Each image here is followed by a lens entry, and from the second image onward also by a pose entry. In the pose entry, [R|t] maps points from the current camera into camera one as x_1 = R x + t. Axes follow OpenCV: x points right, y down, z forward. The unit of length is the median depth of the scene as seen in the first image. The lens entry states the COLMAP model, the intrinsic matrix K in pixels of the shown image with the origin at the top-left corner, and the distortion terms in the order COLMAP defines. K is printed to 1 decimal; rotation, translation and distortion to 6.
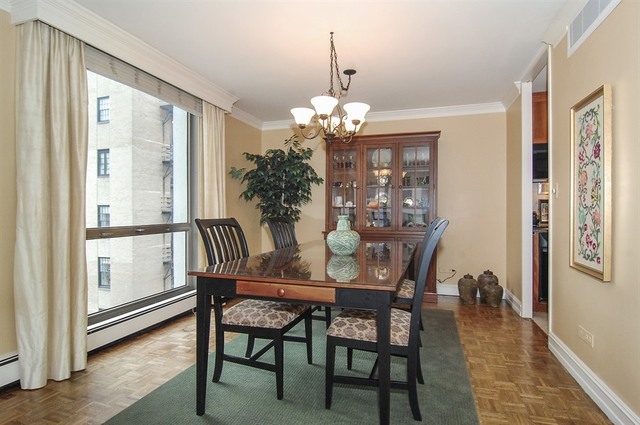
lens RADIAL K [[341.8, 0, 320.0], [0, 341.8, 212.5], [0, 0, 1]] dist [-0.002045, -0.000114]
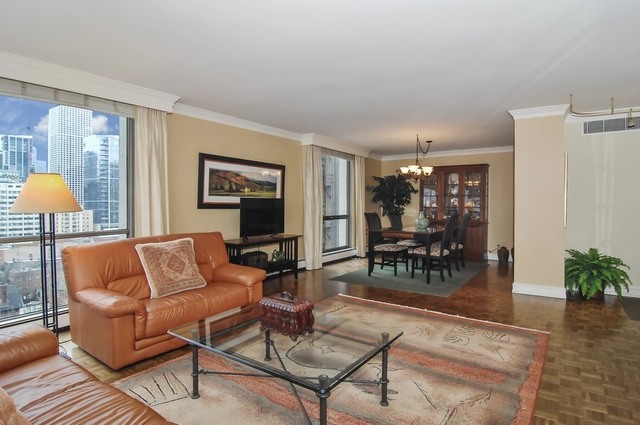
lens RADIAL K [[361.8, 0, 317.7], [0, 361.8, 205.4], [0, 0, 1]] dist [-0.015794, -0.000113]
pose [[0.954990, 0.002384, -0.296629, 0.079473], [-0.003970, 0.999981, -0.004744, -0.014307], [0.296612, 0.005708, 0.954981, -1.075626]]
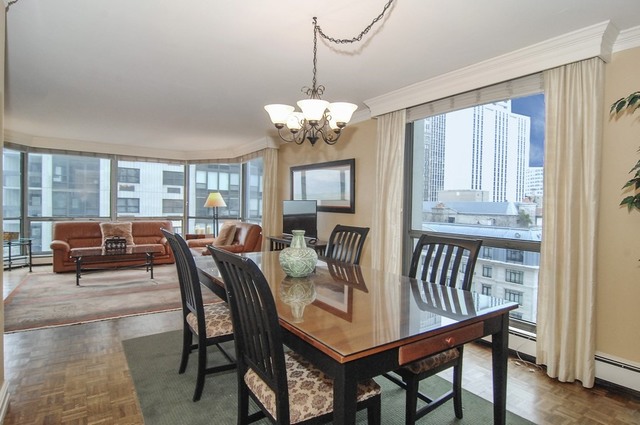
lens RADIAL K [[341.8, 0, 320.0], [0, 341.8, 212.5], [0, 0, 1]] dist [-0.002045, -0.000114]
pose [[-0.607054, 0.006965, -0.794630, 0.487290], [-0.025825, 0.999260, 0.028487, -0.039687], [0.794241, 0.037815, -0.606425, 1.061549]]
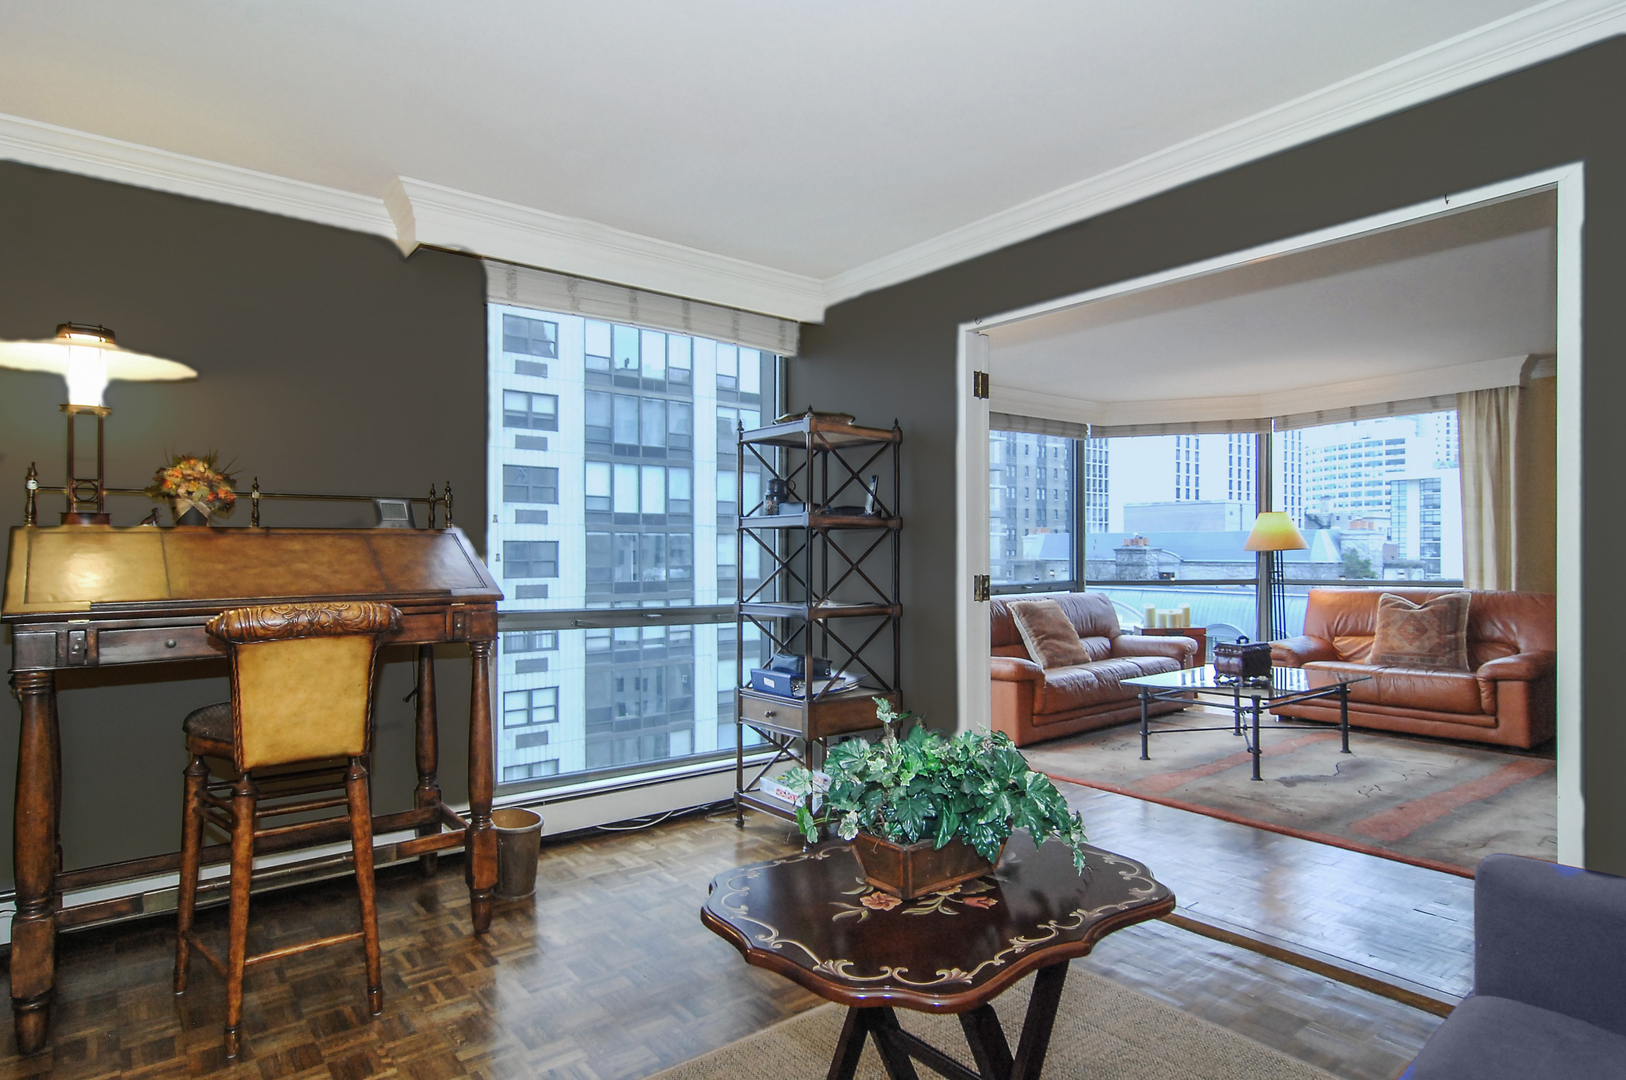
lens RADIAL K [[894.8, 0, 812.8], [0, 894.8, 546.3], [0, 0, 1]] dist [0.001284, 0.000239]
pose [[-0.556727, 0.000732, -0.830695, 1.366592], [-0.003596, 0.999988, 0.003292, -0.016057], [0.830688, 0.004820, -0.556718, -0.303732]]
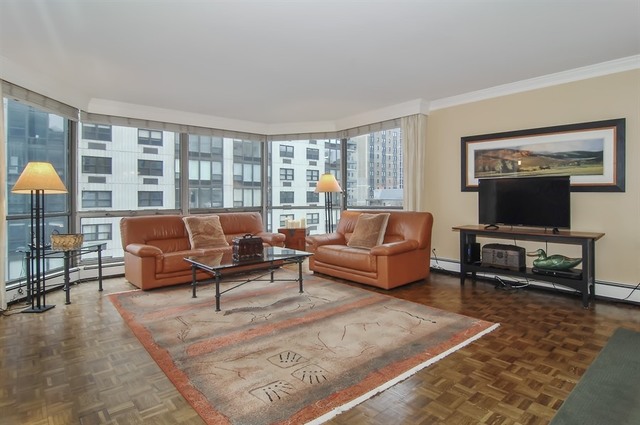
lens RADIAL K [[349.3, 0, 318.5], [0, 349.3, 194.6], [0, 0, 1]] dist [-0.013412, -0.000371]
pose [[-0.519177, 0.001606, -0.854665, 0.645784], [-0.003869, 0.999984, 0.004229, -0.000312], [0.854658, 0.005503, -0.519163, 0.211202]]
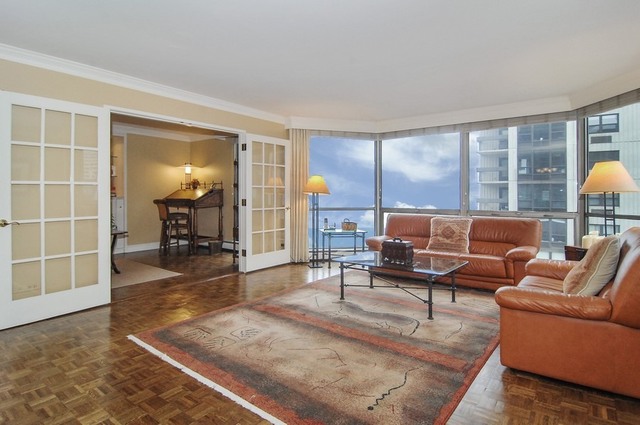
lens RADIAL K [[349.3, 0, 318.5], [0, 349.3, 194.6], [0, 0, 1]] dist [-0.013412, -0.000371]
pose [[-0.944277, 0.004521, 0.329121, -0.262965], [0.007820, 0.999932, 0.008699, -0.009904], [-0.329059, 0.010788, -0.944248, 0.505309]]
